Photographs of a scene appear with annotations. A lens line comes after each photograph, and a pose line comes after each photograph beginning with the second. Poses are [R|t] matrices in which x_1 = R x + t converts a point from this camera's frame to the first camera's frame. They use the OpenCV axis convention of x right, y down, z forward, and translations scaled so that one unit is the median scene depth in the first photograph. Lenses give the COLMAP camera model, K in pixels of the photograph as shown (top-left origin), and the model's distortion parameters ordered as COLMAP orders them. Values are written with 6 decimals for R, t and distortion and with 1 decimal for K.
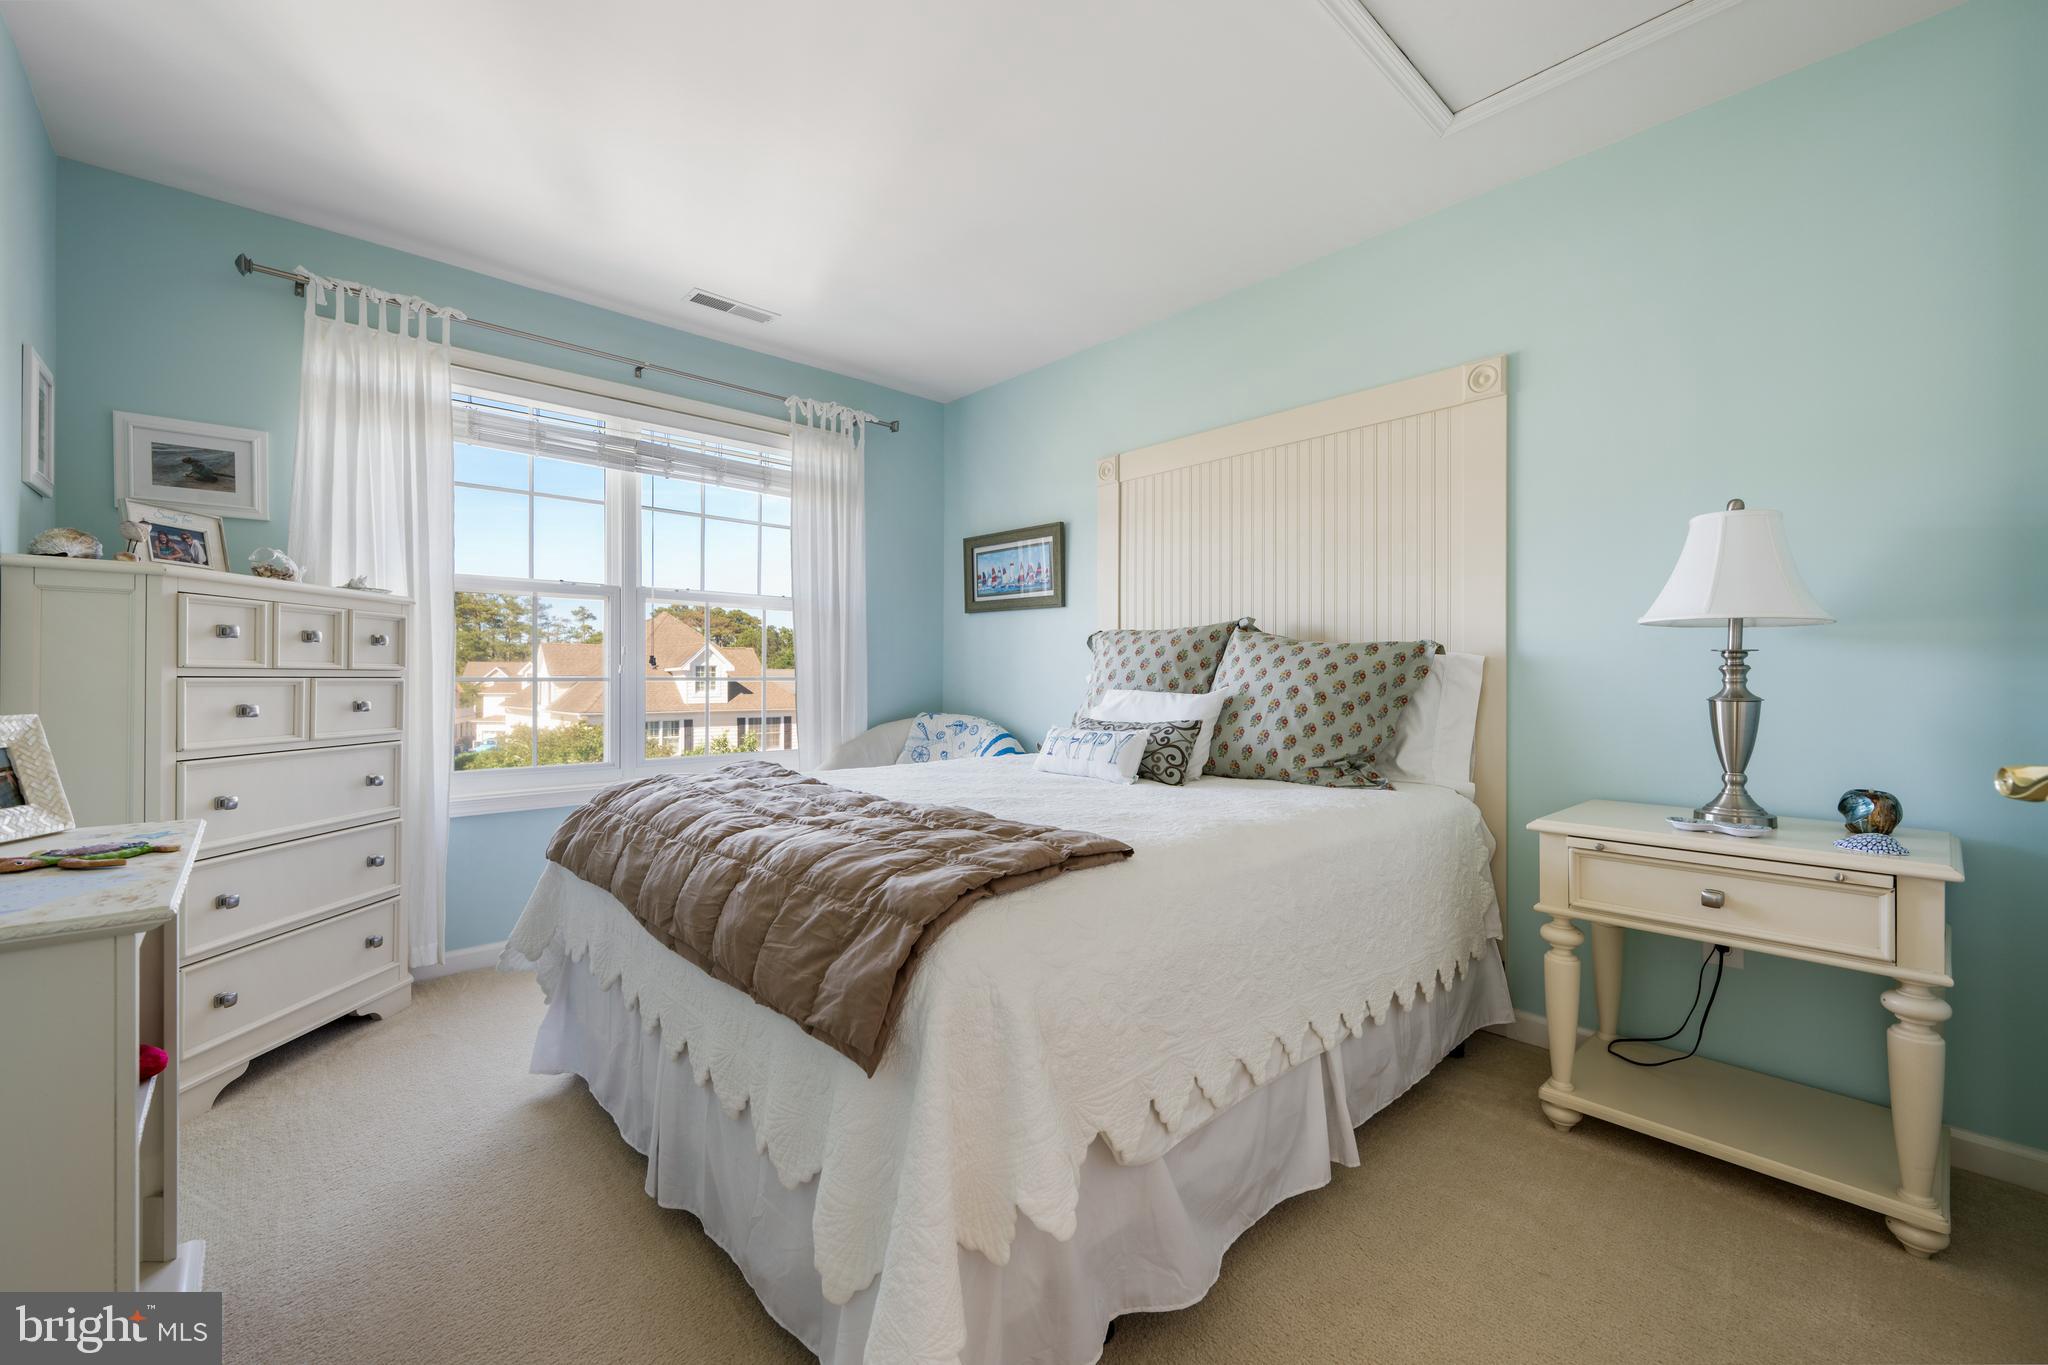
lens RADIAL K [[843.0, 0, 1024.0], [0, 843.0, 682.5], [0, 0, 1]] dist [-0.000010, -0.000272]
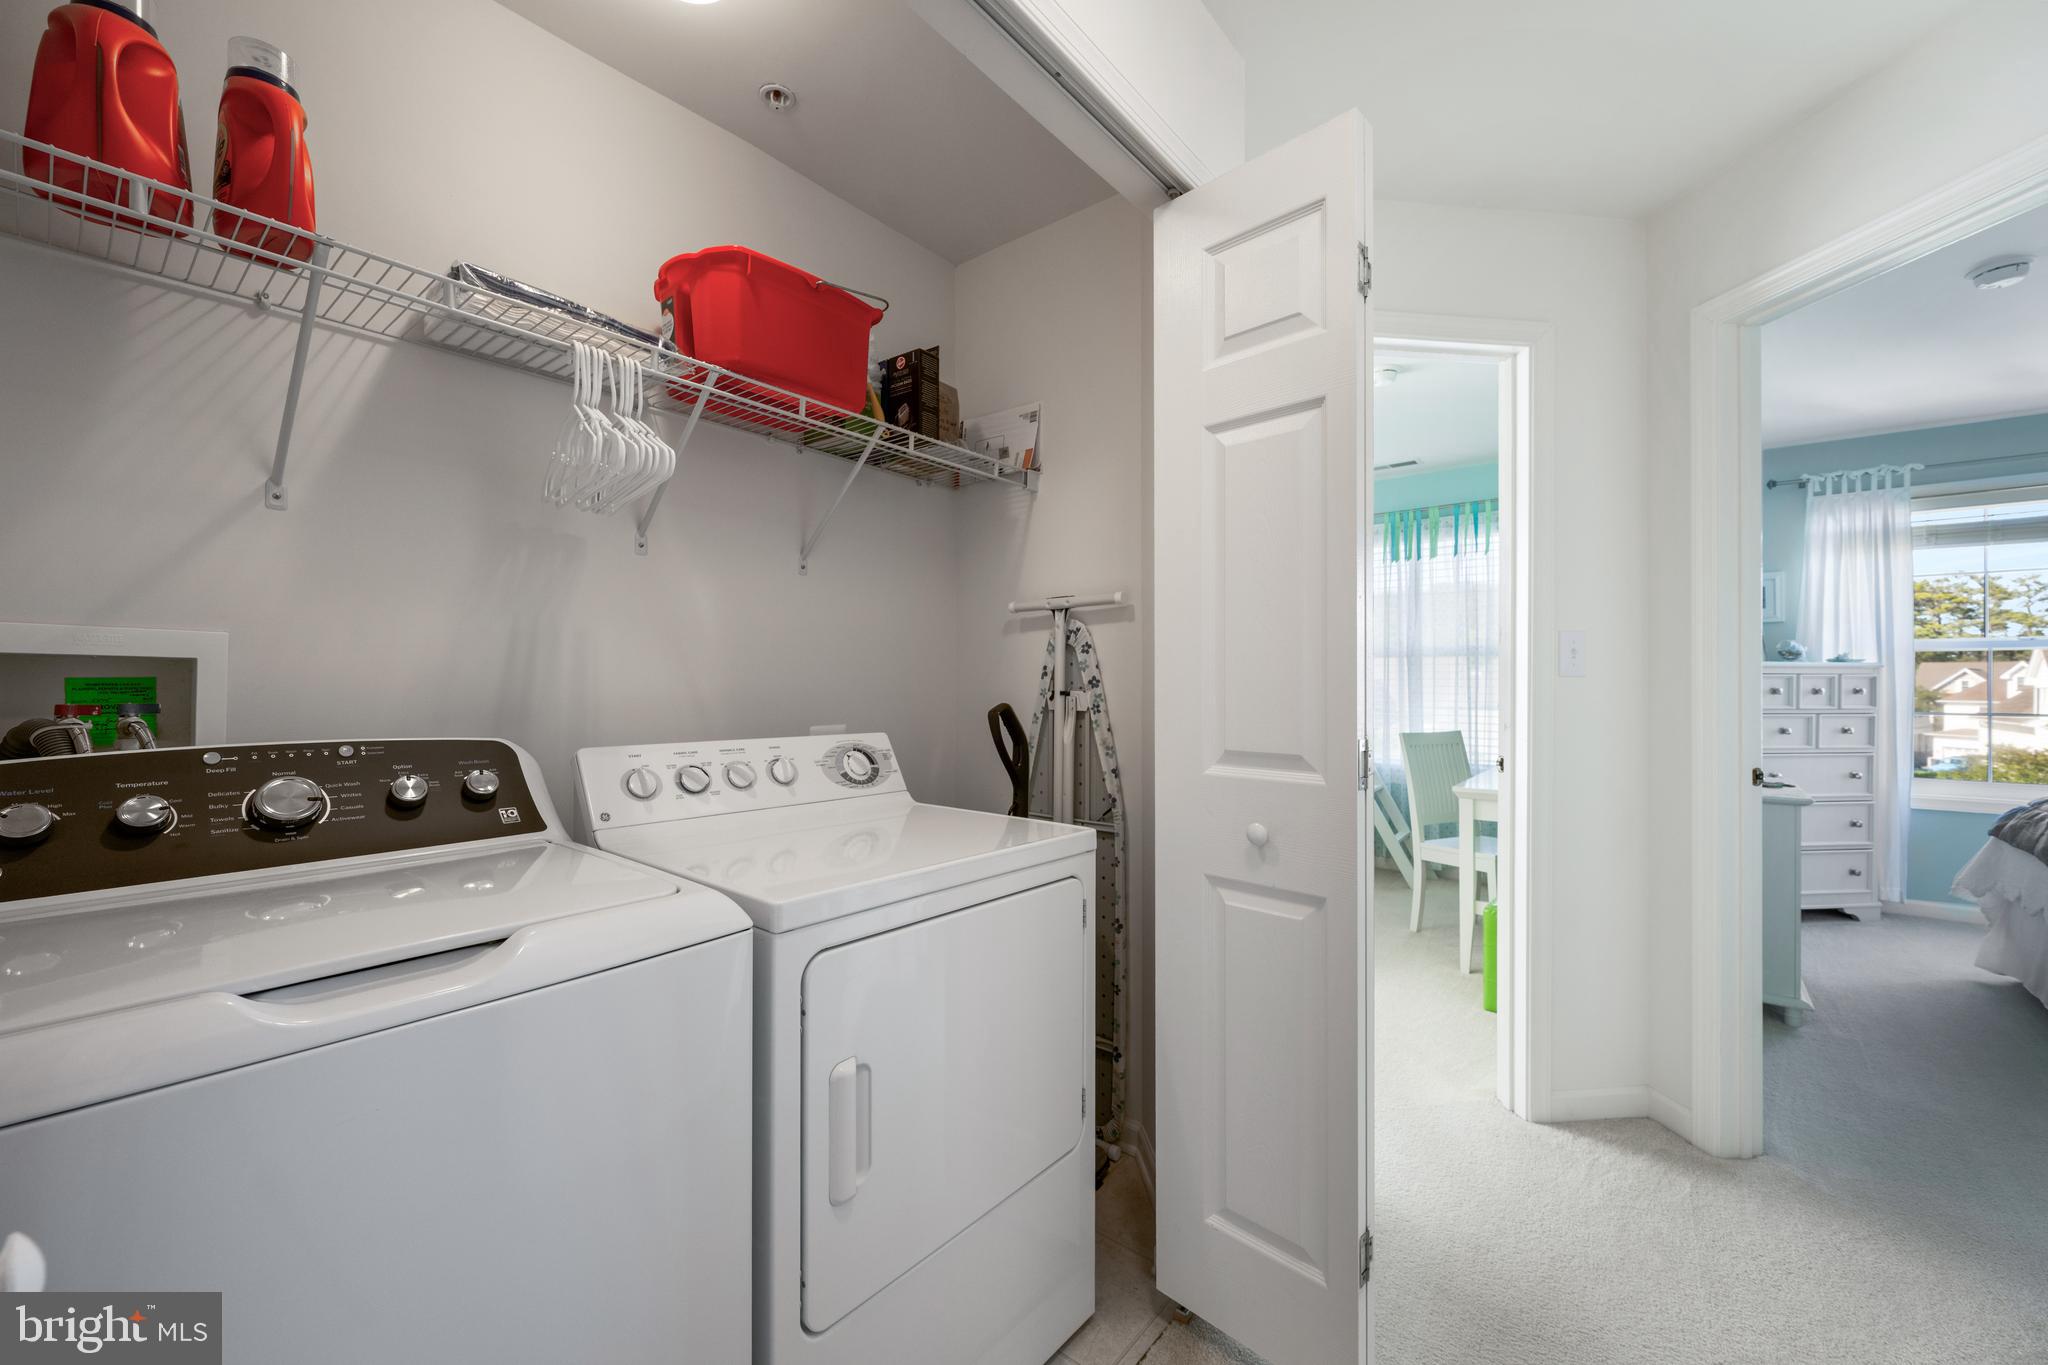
lens RADIAL K [[794.6, 0, 1026.8], [0, 794.6, 679.8], [0, 0, 1]] dist [-0.002038, -0.000044]
pose [[0.141471, -0.003147, -0.989937, 0.547045], [-0.005374, 0.999978, -0.003947, -0.057756], [0.989928, 0.005878, 0.141451, -0.840432]]
